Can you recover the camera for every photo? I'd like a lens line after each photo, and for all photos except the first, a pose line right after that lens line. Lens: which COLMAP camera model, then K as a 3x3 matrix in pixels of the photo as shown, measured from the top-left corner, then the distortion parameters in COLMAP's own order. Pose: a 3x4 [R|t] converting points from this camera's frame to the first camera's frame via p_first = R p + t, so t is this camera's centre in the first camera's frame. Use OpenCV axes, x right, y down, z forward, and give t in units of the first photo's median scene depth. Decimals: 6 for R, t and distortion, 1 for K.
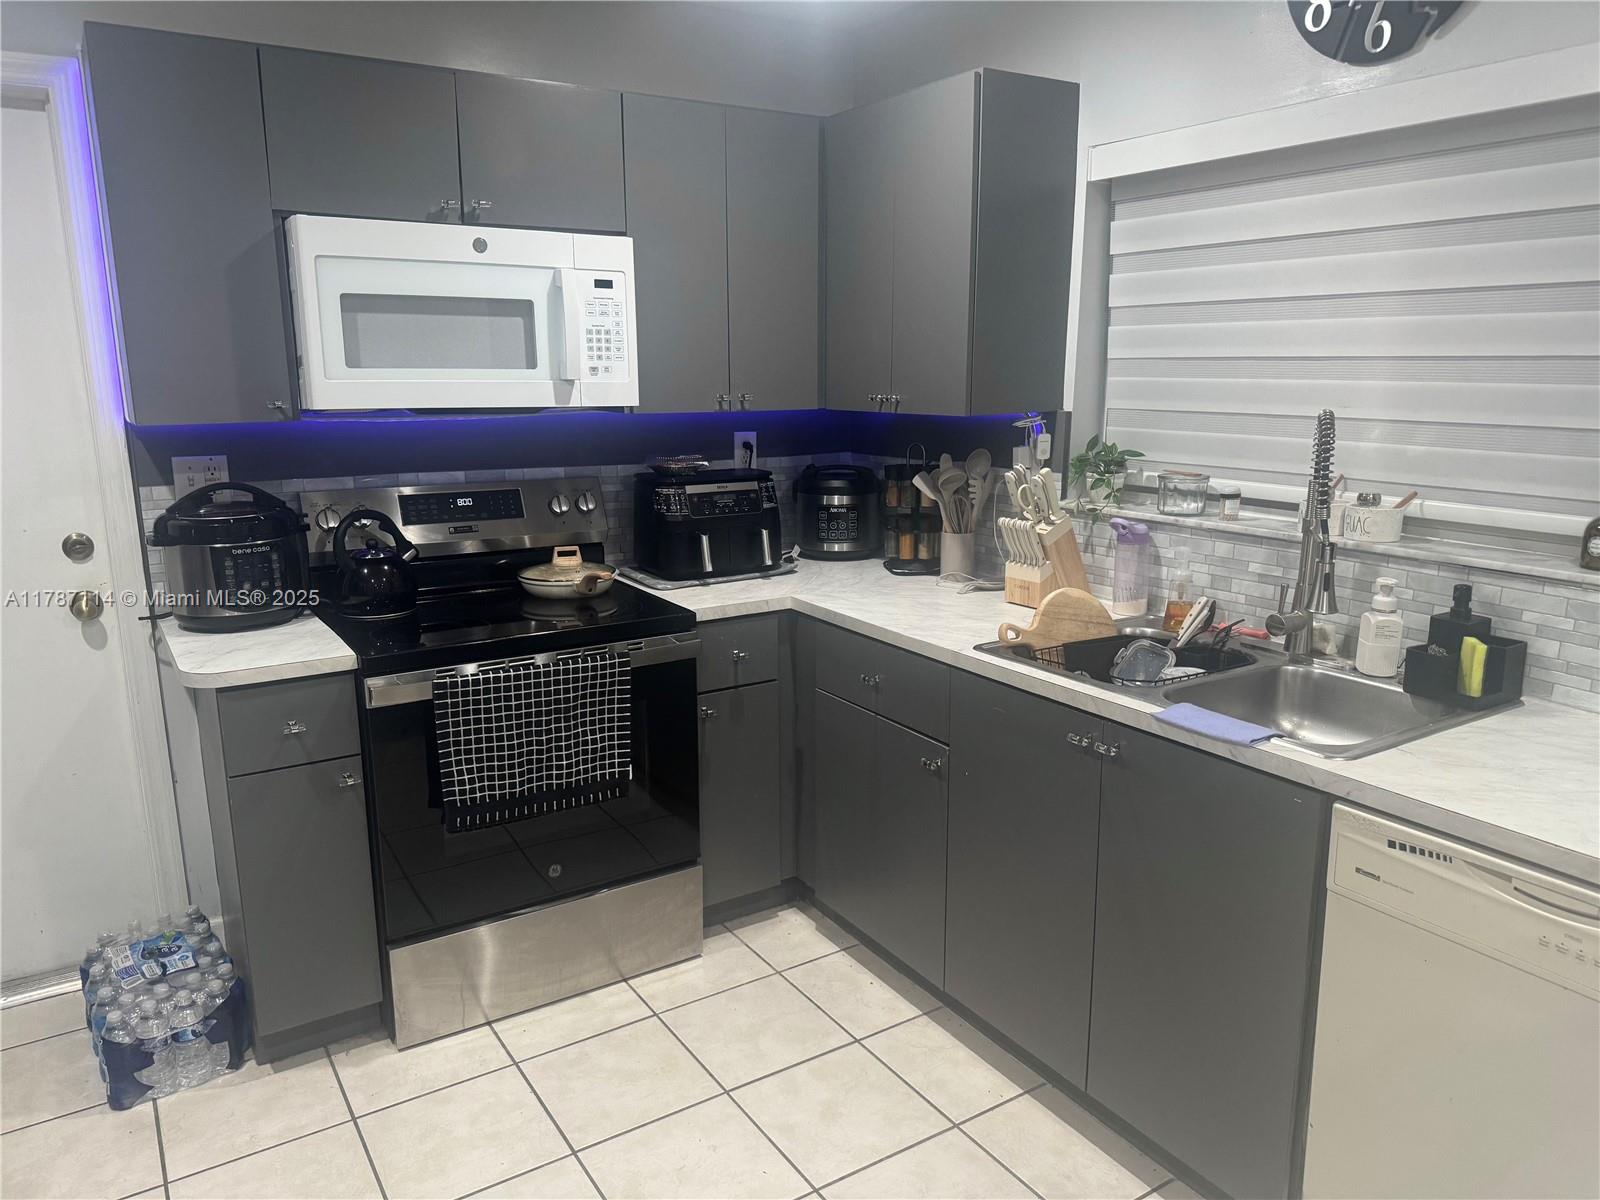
lens RADIAL K [[1111.2, 0, 800.0], [0, 1111.2, 600.0], [0, 0, 1]] dist [0.122492, -0.186261]
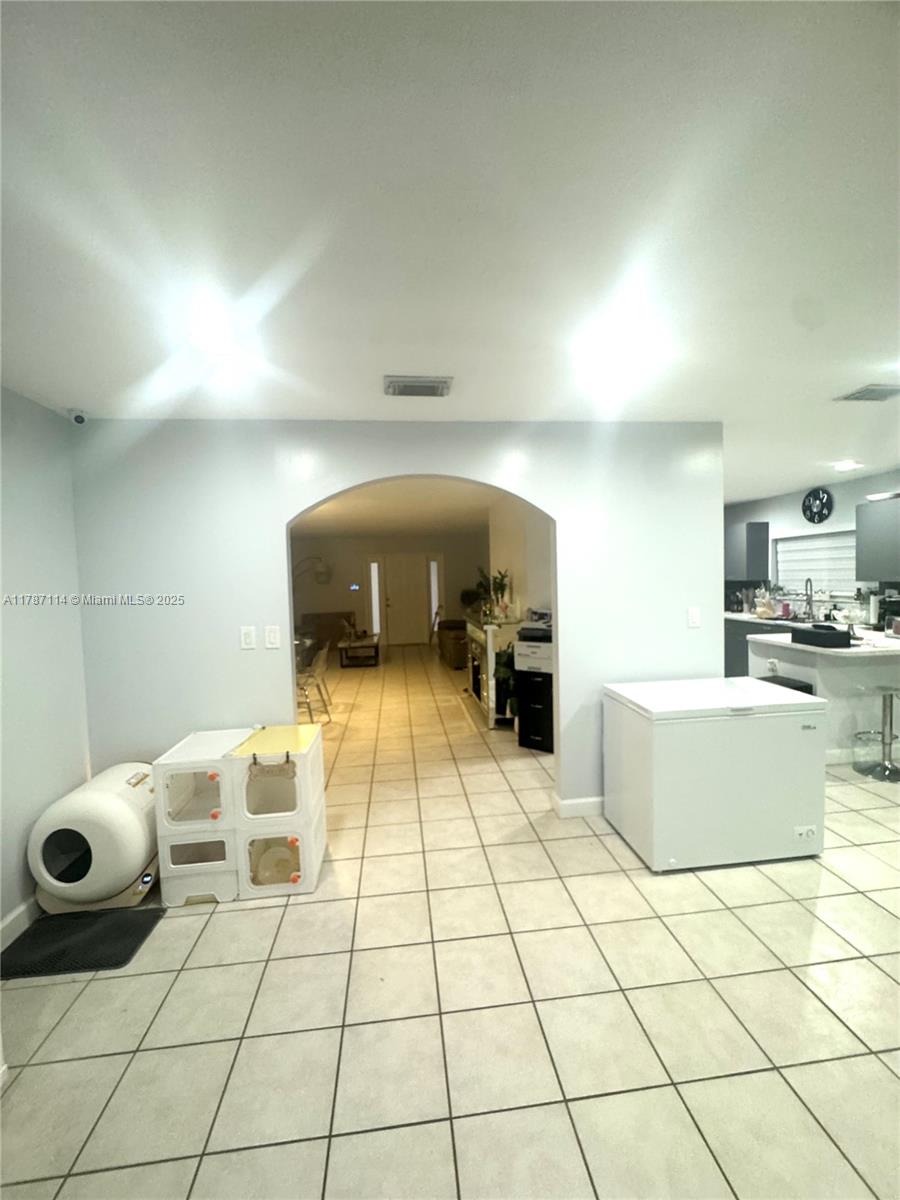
lens RADIAL K [[477.7, 0, 450.0], [0, 477.7, 600.0], [0, 0, 1]] dist [-0.002314, -0.000222]
pose [[0.893188, 0.001851, -0.449679, -0.106402], [-0.072358, 0.987552, -0.139660, 0.387705], [0.443823, 0.157280, 0.882204, -1.818022]]
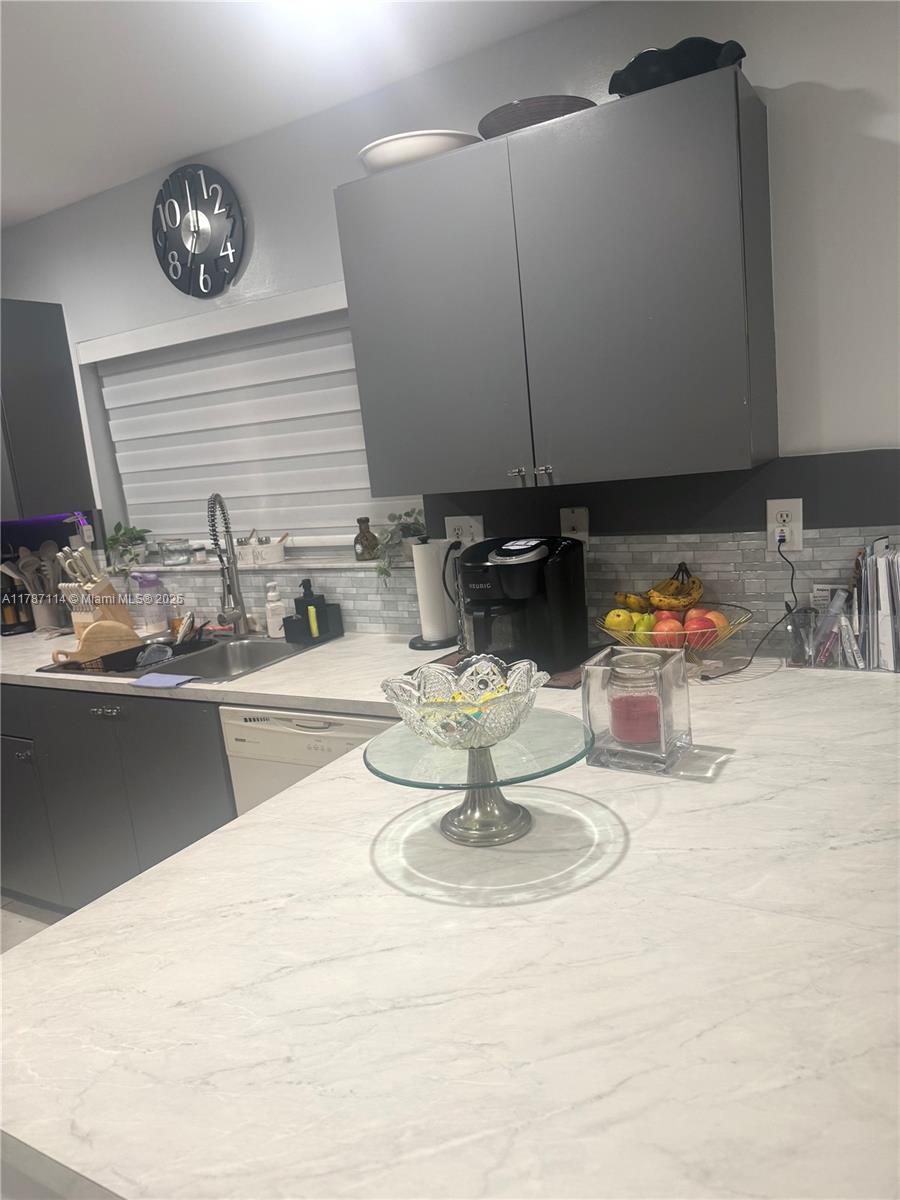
lens RADIAL K [[833.4, 0, 447.6], [0, 833.4, 588.6], [0, 0, 1]] dist [0.122492, -0.186261]
pose [[0.885573, -0.159990, 0.436078, 0.153335], [0.189389, 0.981597, -0.024473, 0.061974], [-0.424137, 0.104262, 0.899576, -0.252306]]
